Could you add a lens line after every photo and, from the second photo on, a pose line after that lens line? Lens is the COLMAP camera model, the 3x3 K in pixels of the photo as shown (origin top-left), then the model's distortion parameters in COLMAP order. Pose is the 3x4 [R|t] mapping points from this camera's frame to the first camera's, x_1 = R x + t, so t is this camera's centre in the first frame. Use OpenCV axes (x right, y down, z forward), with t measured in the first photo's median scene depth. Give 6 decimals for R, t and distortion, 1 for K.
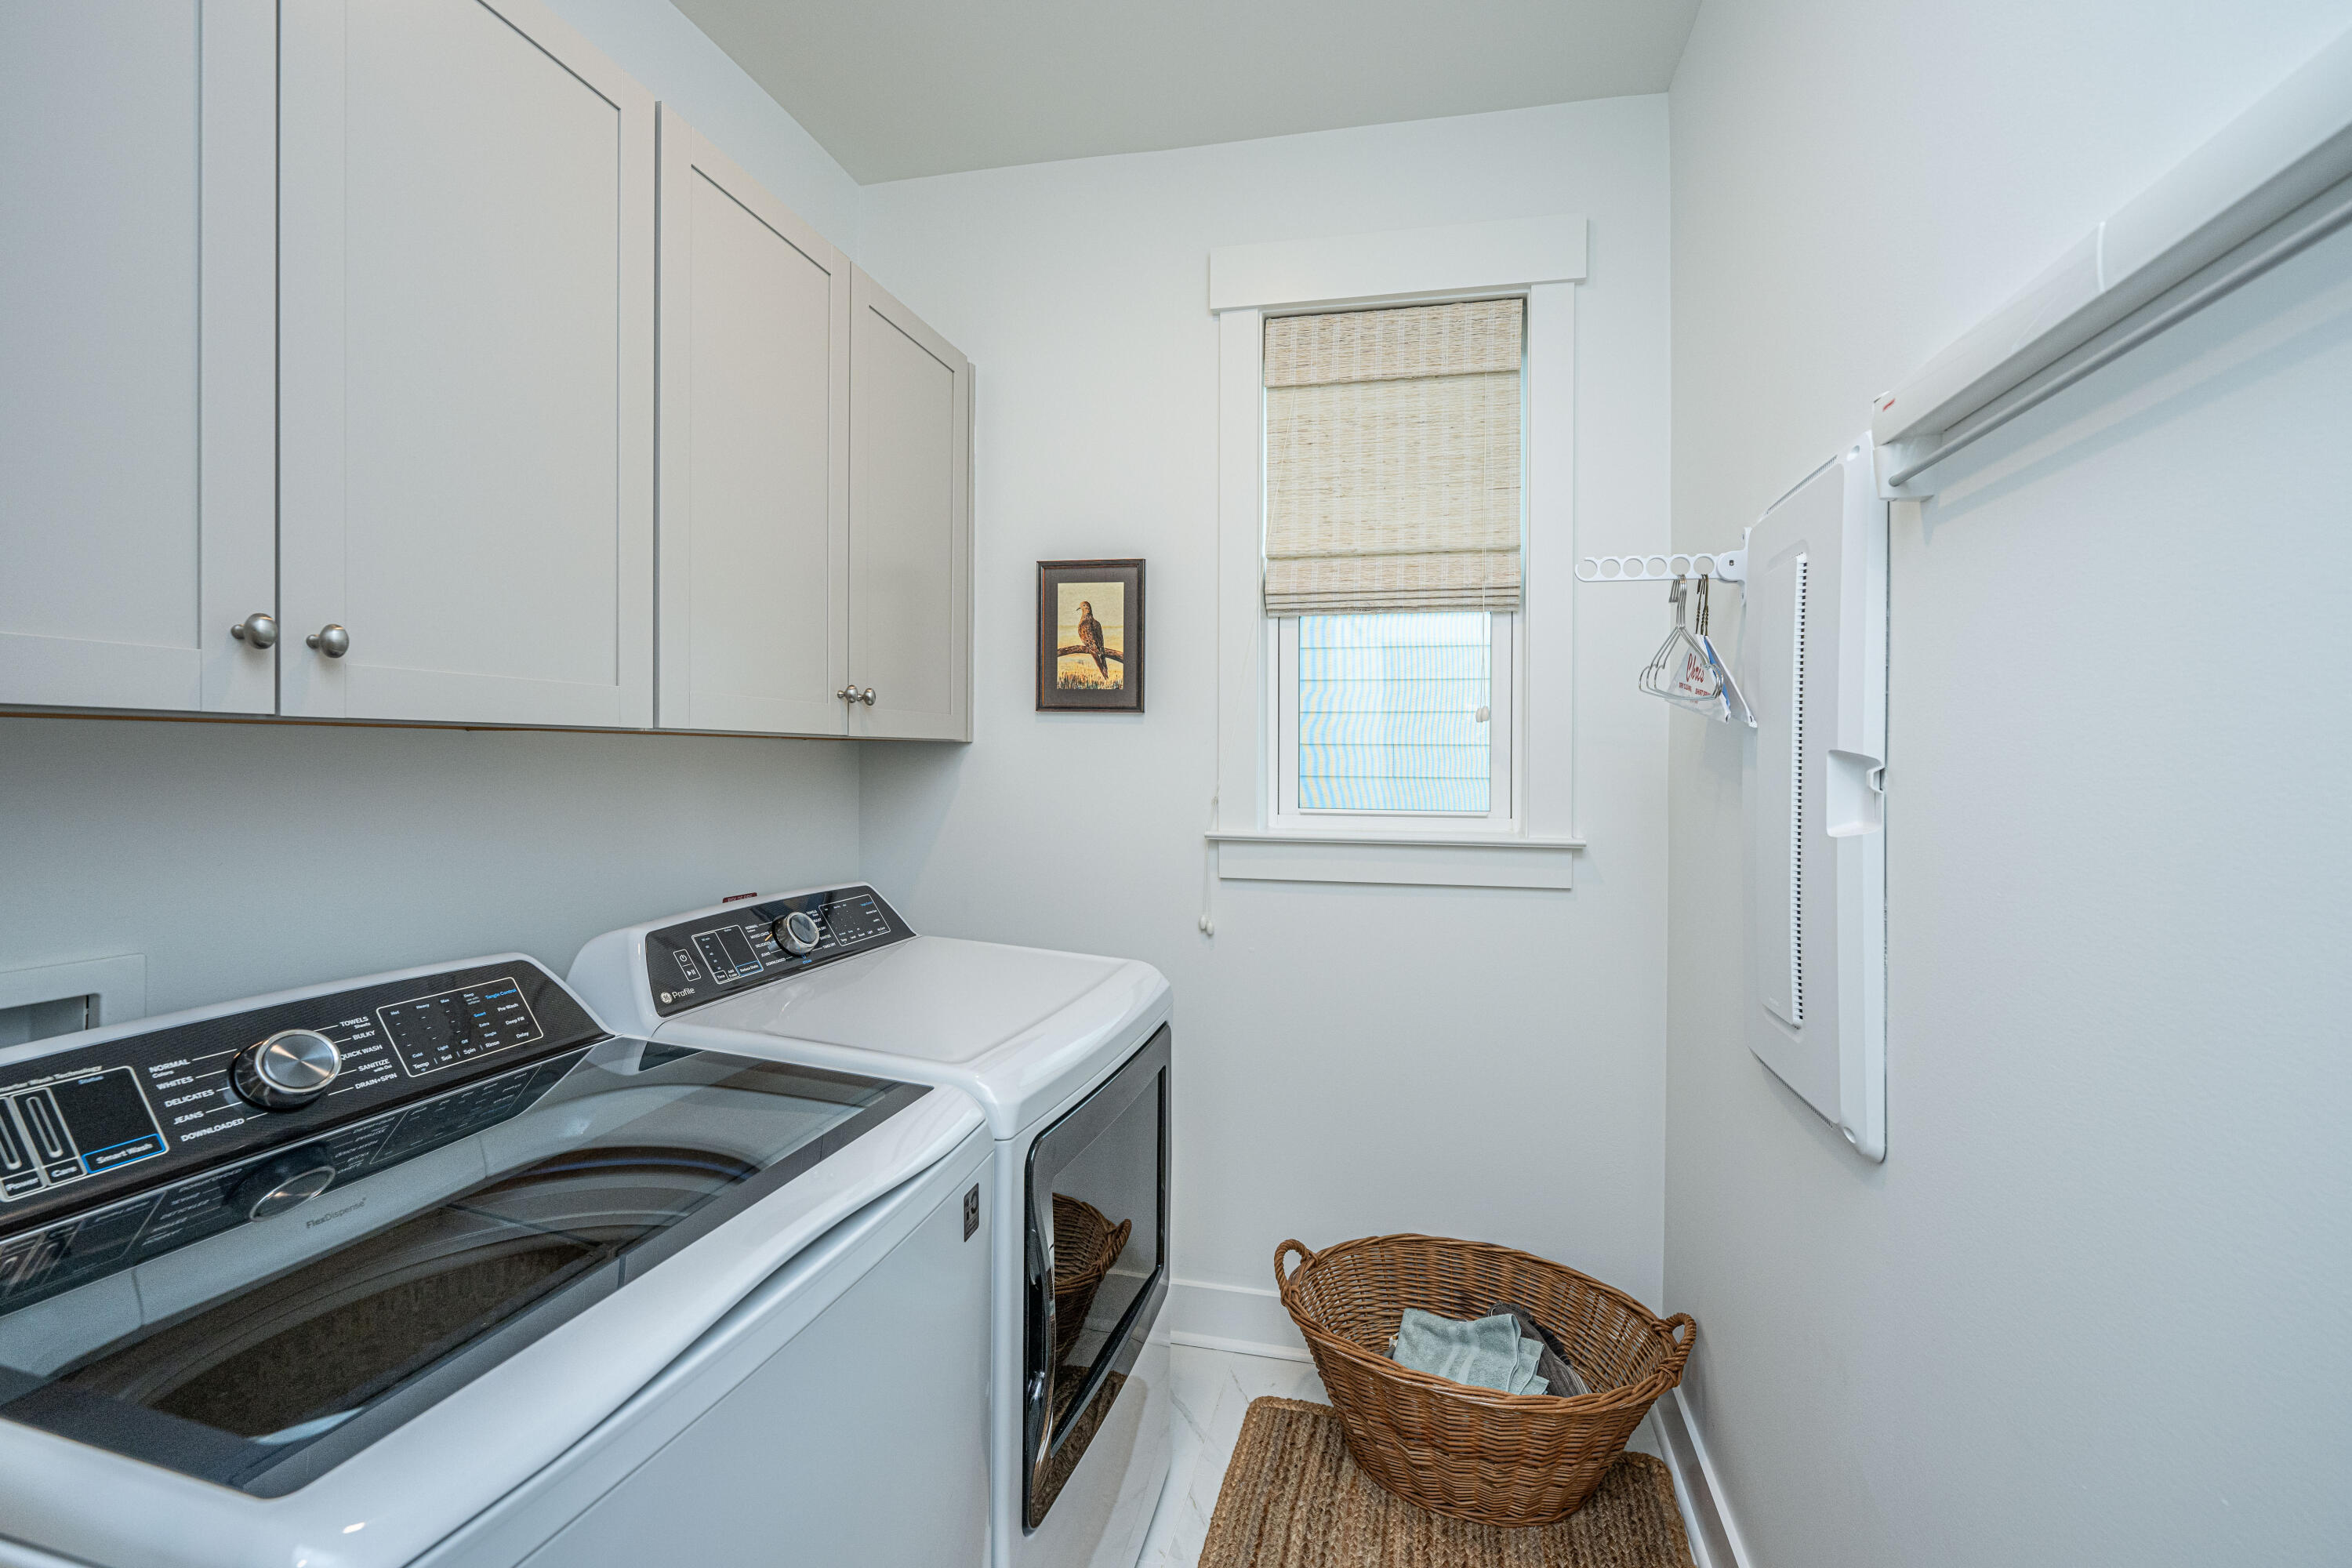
lens RADIAL K [[956.7, 0, 1192.8], [0, 956.7, 743.7], [0, 0, 1]] dist [0.001035, -0.000010]
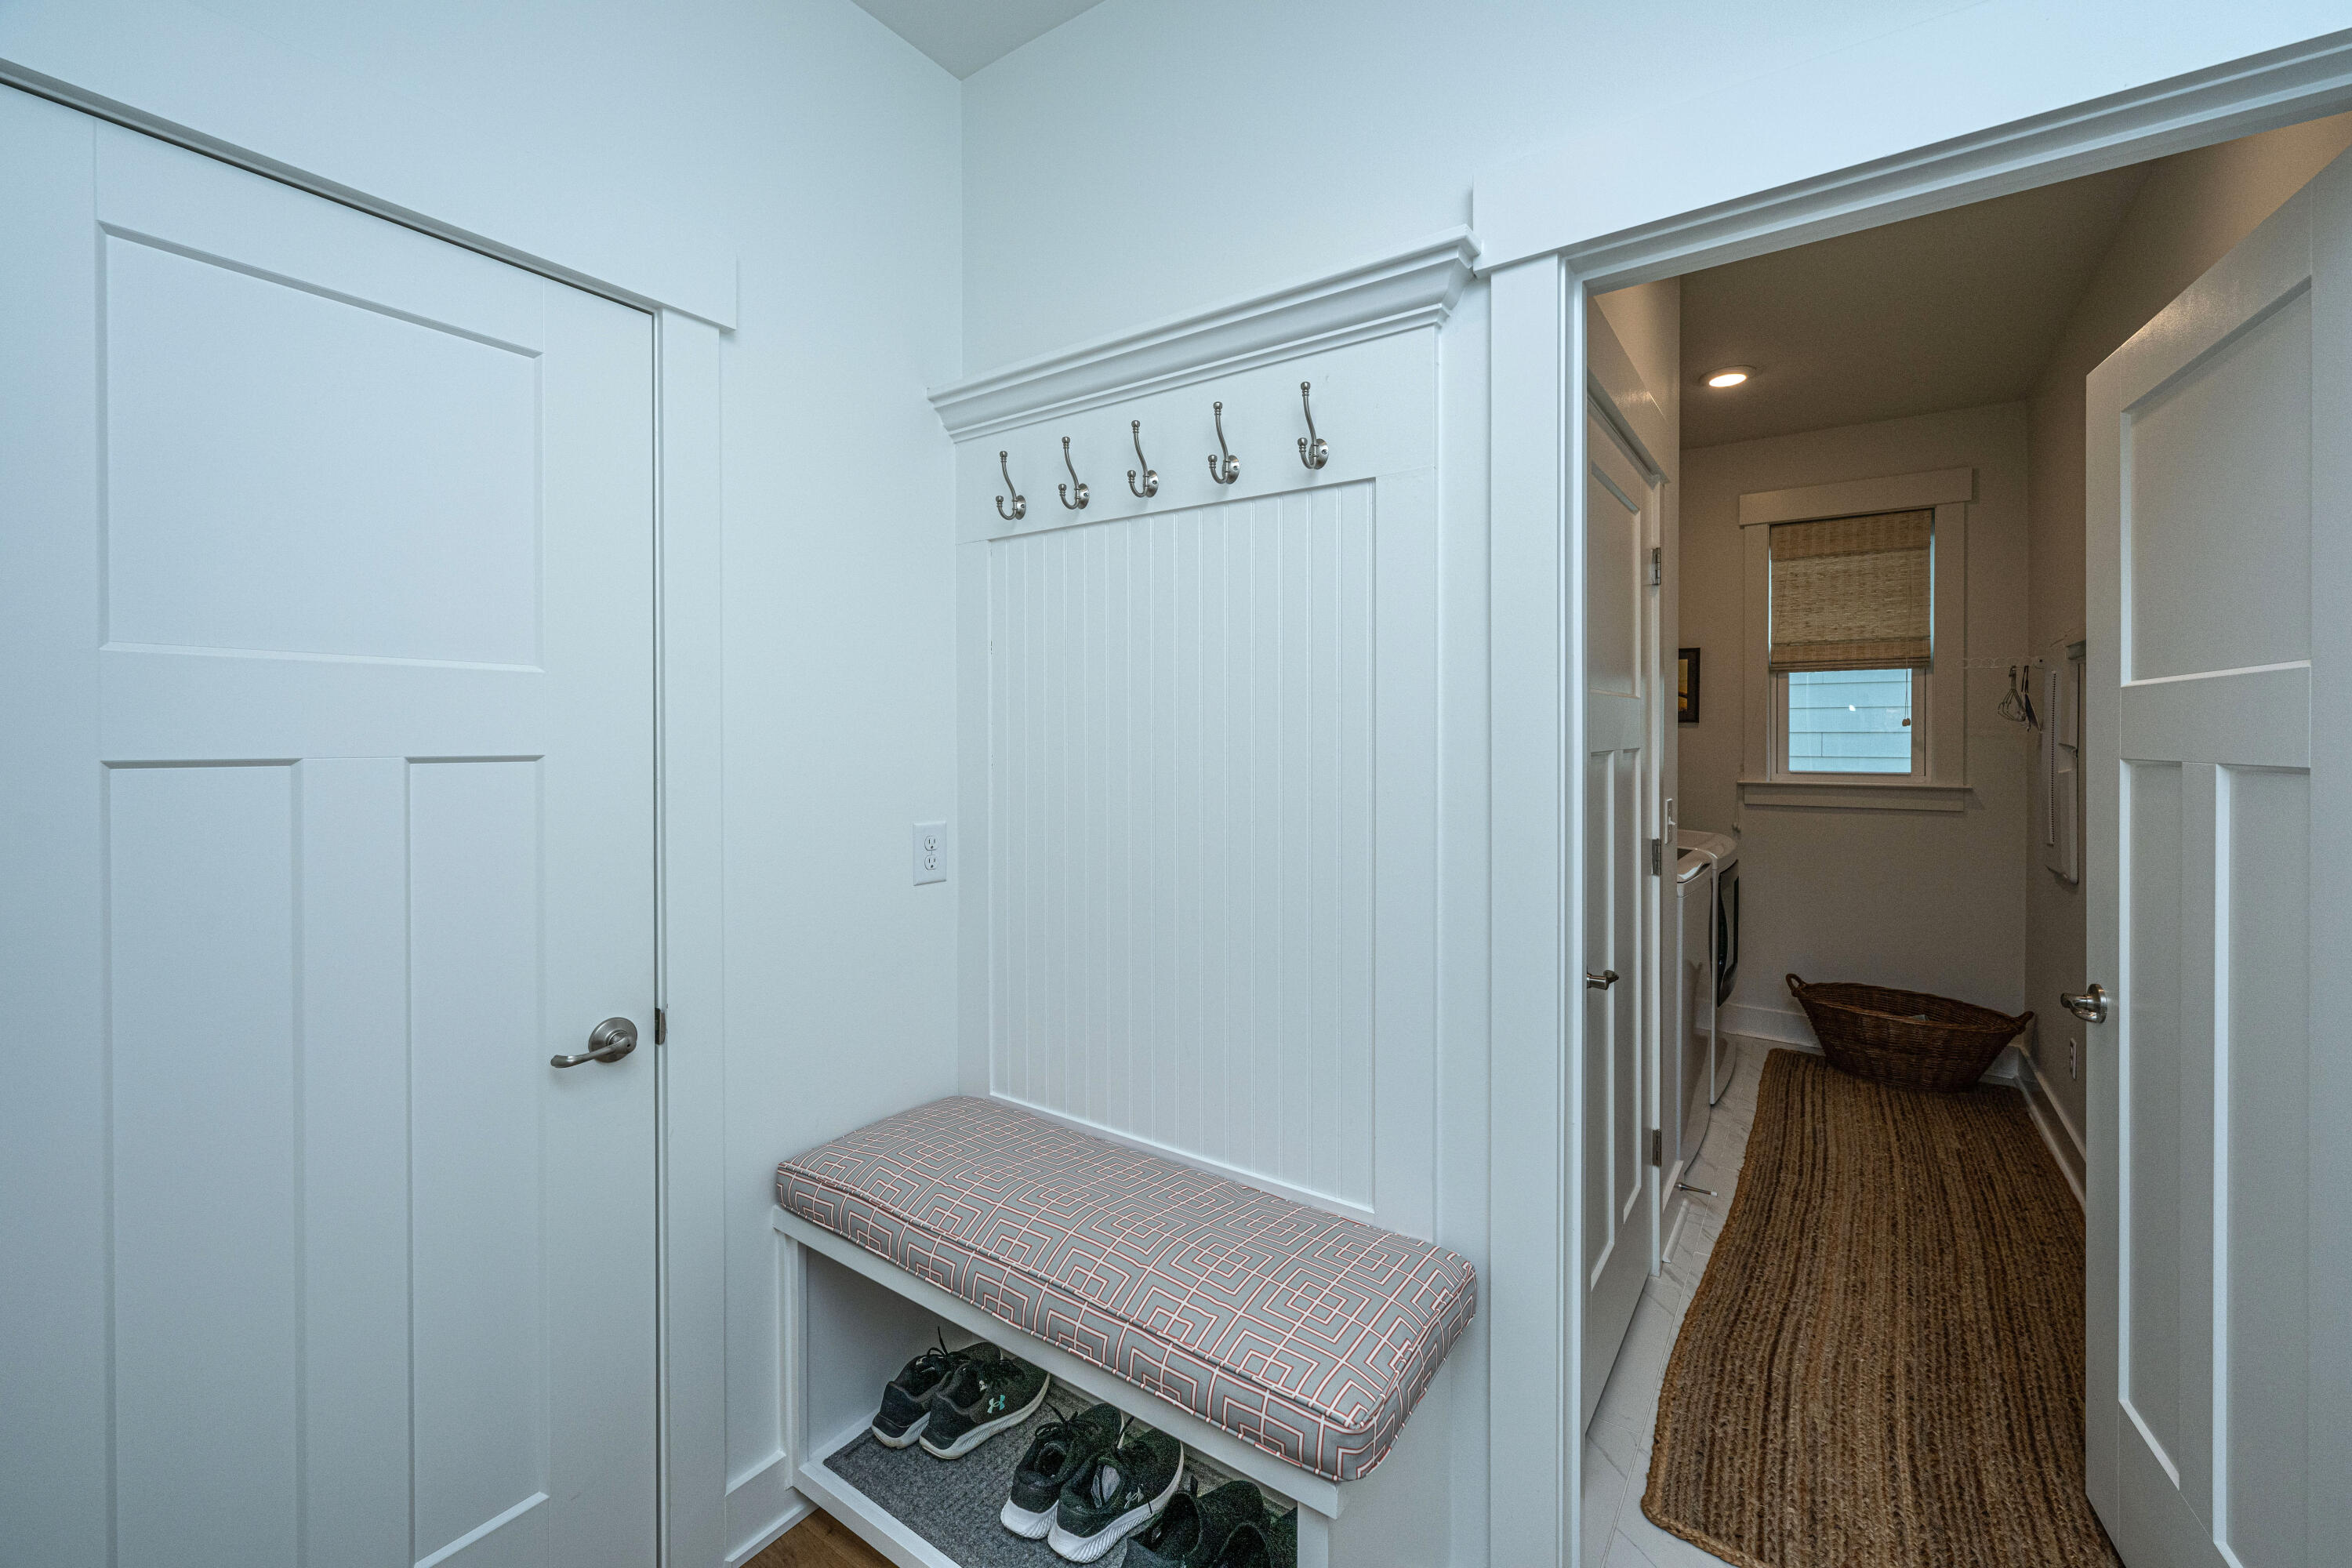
lens RADIAL K [[883.2, 0, 1166.8], [0, 883.2, 739.8], [0, 0, 1]] dist [-0.000732, -0.000053]
pose [[0.920318, -0.006083, -0.391124, -0.393138], [0.010902, 0.999890, 0.010101, -0.030701], [0.391019, -0.013560, 0.920283, -1.286083]]
